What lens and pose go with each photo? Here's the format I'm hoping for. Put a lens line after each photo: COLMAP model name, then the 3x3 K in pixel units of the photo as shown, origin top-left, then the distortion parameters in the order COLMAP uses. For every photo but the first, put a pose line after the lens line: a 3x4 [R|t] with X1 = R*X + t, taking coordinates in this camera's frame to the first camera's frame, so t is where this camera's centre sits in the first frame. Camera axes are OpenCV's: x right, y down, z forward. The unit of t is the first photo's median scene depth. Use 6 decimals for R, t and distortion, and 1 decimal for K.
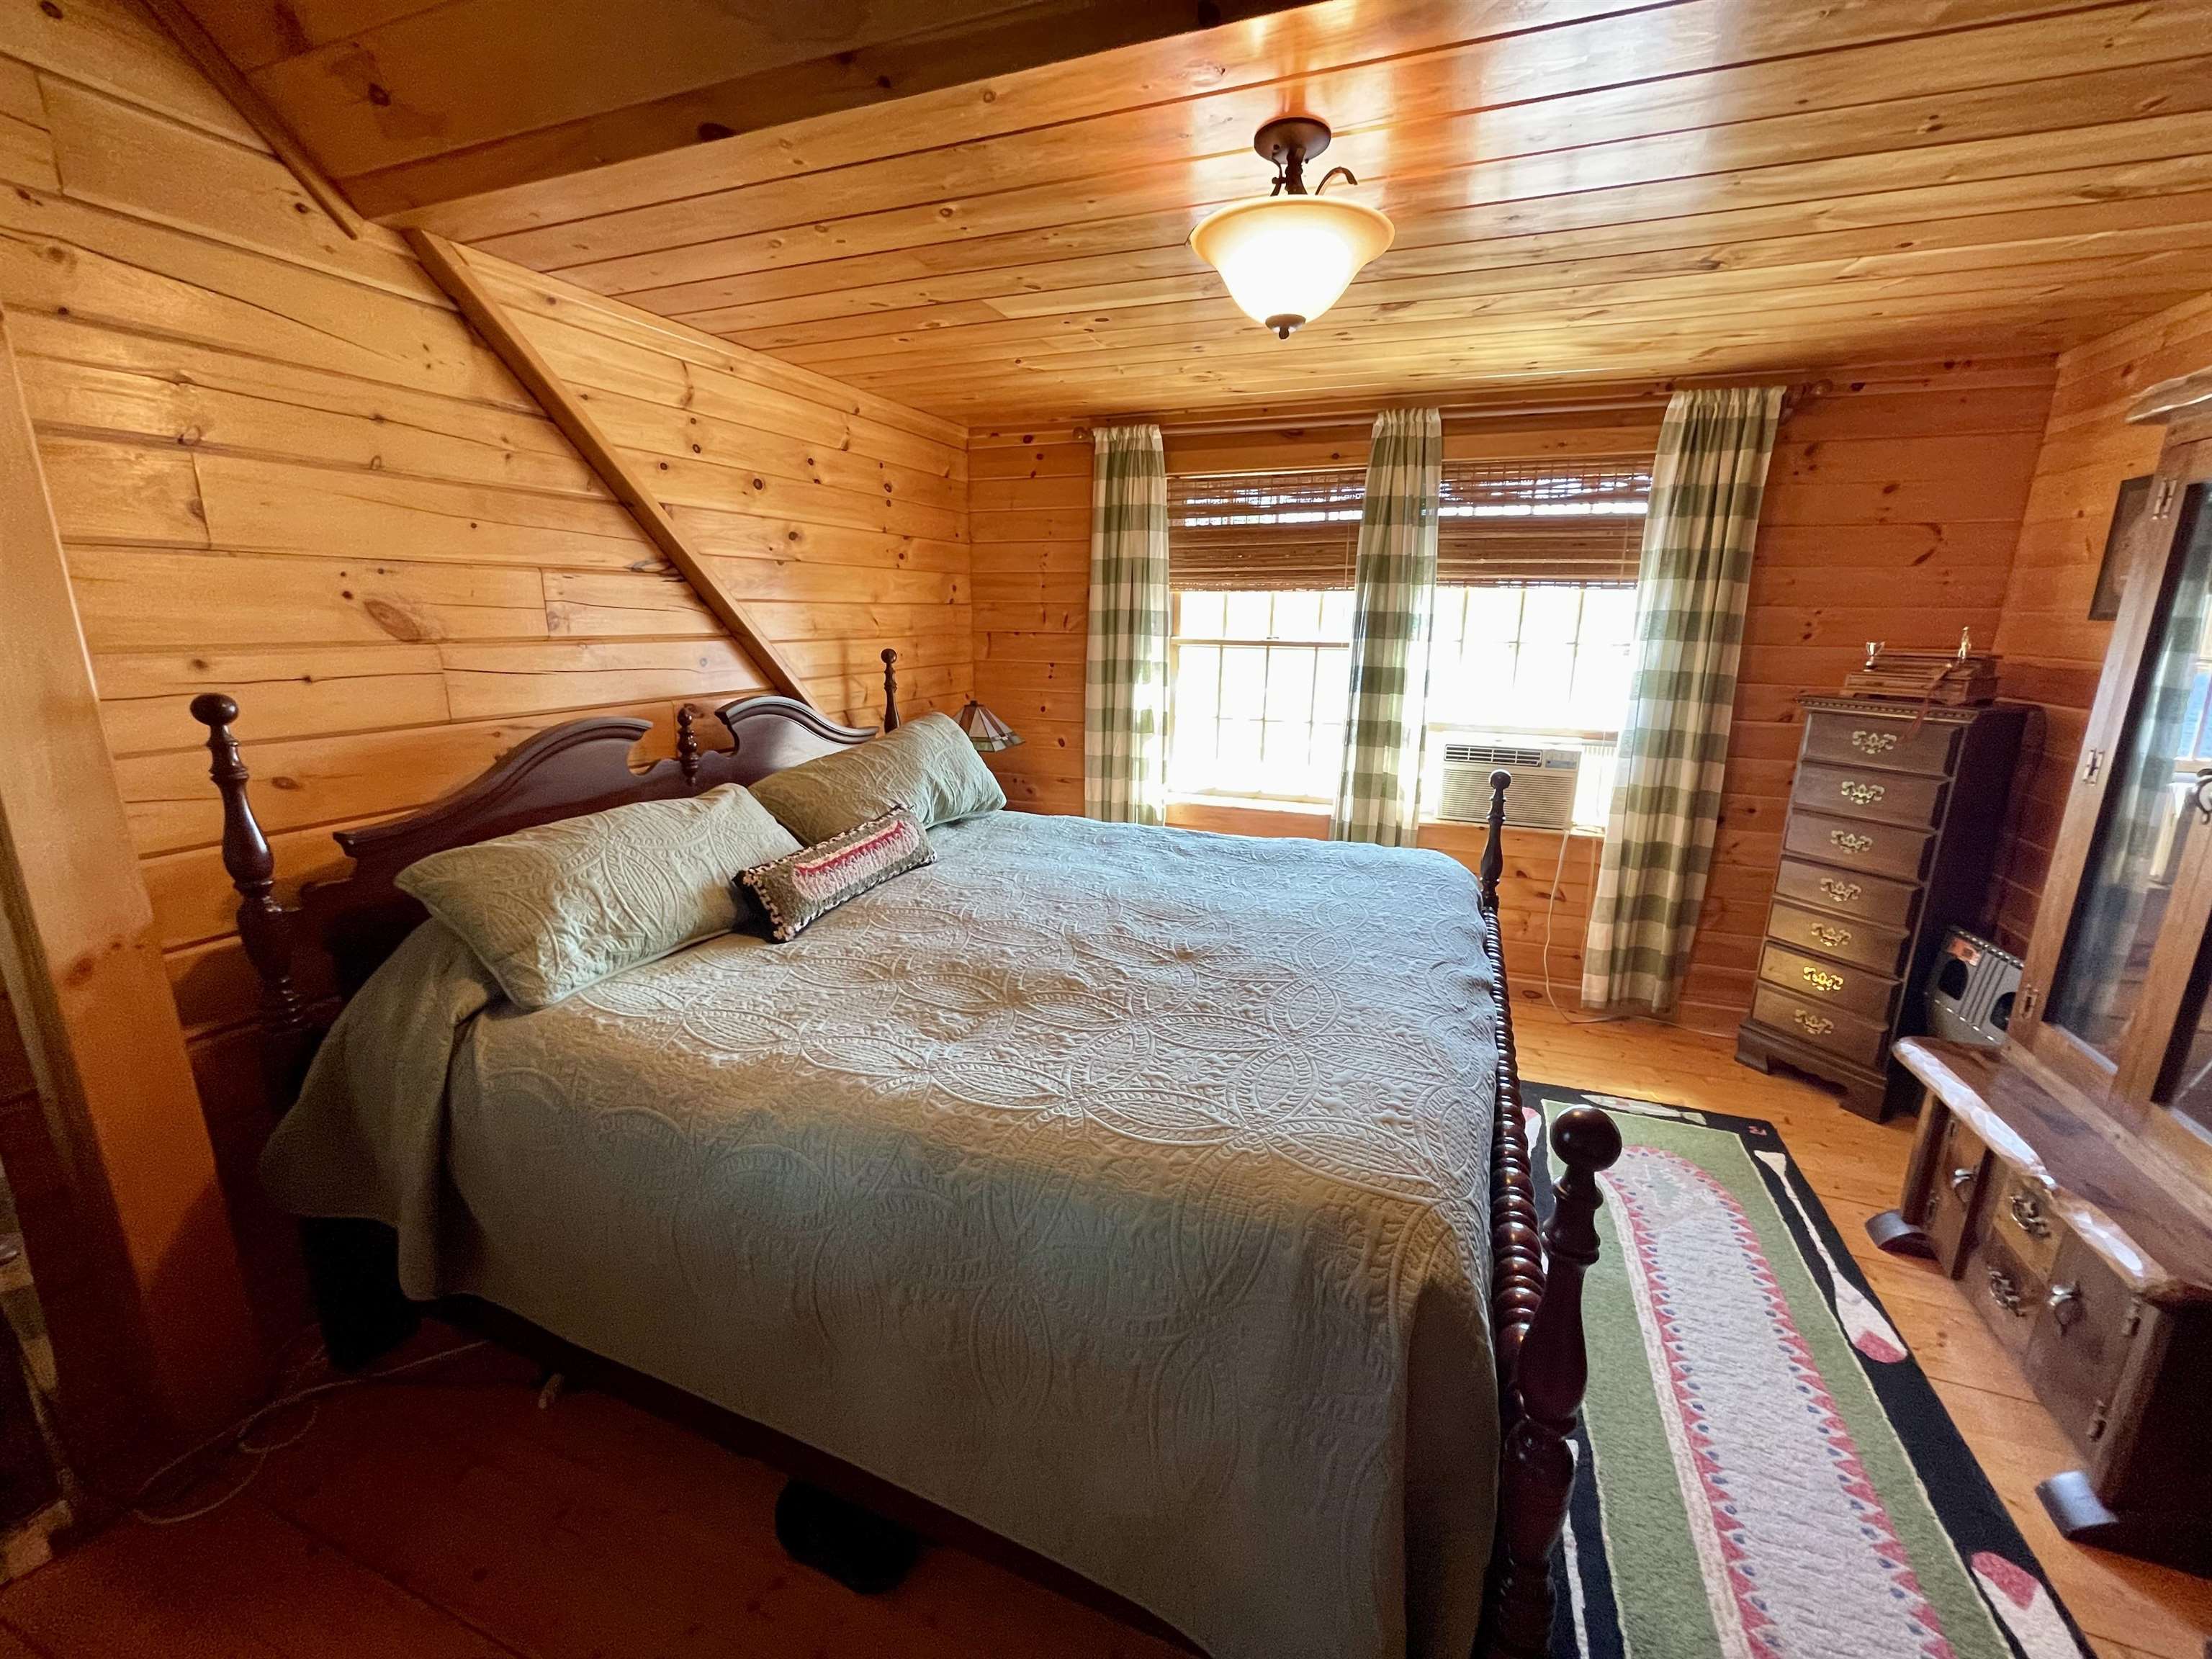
lens RADIAL K [[895.1, 0, 1103.4], [0, 895.1, 827.2], [0, 0, 1]] dist [0.003698, -0.000052]
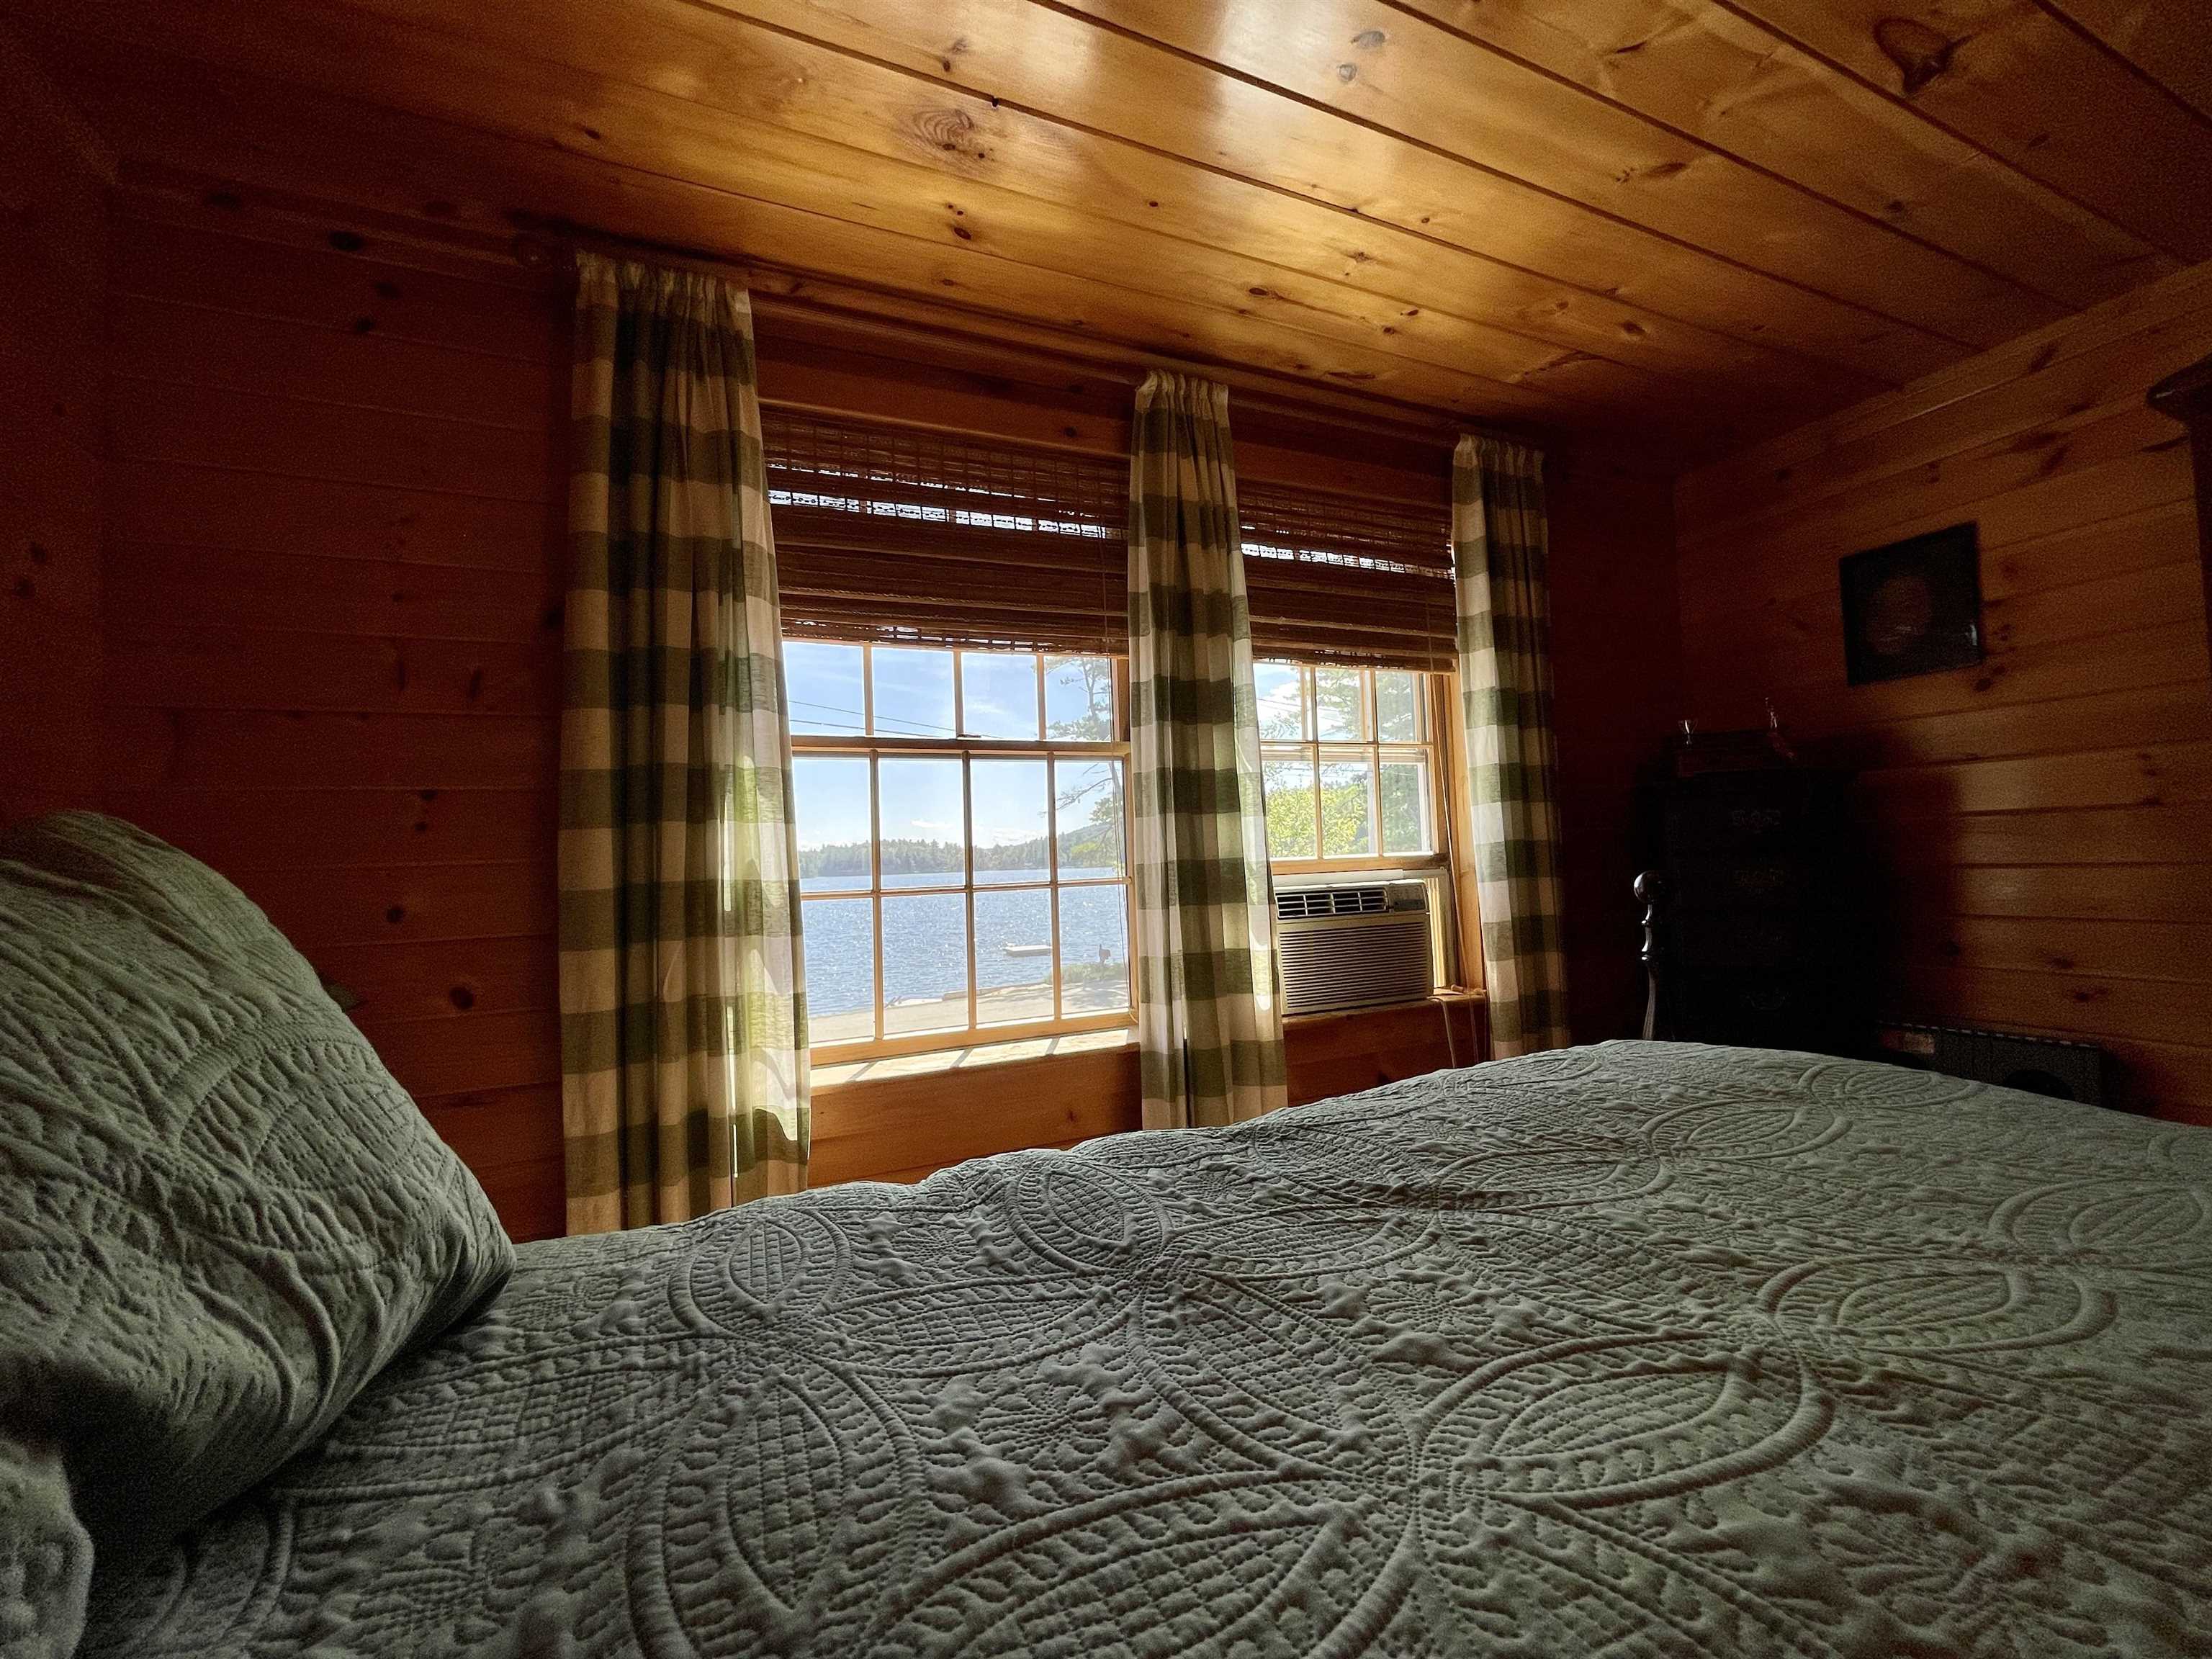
lens RADIAL K [[895.1, 0, 1110.0], [0, 895.1, 815.4], [0, 0, 1]] dist [0.003698, -0.000052]
pose [[0.702377, -0.000703, 0.711805, -0.139496], [0.208425, 0.956373, -0.204720, -0.038671], [-0.680607, 0.292148, 0.671881, 0.613089]]
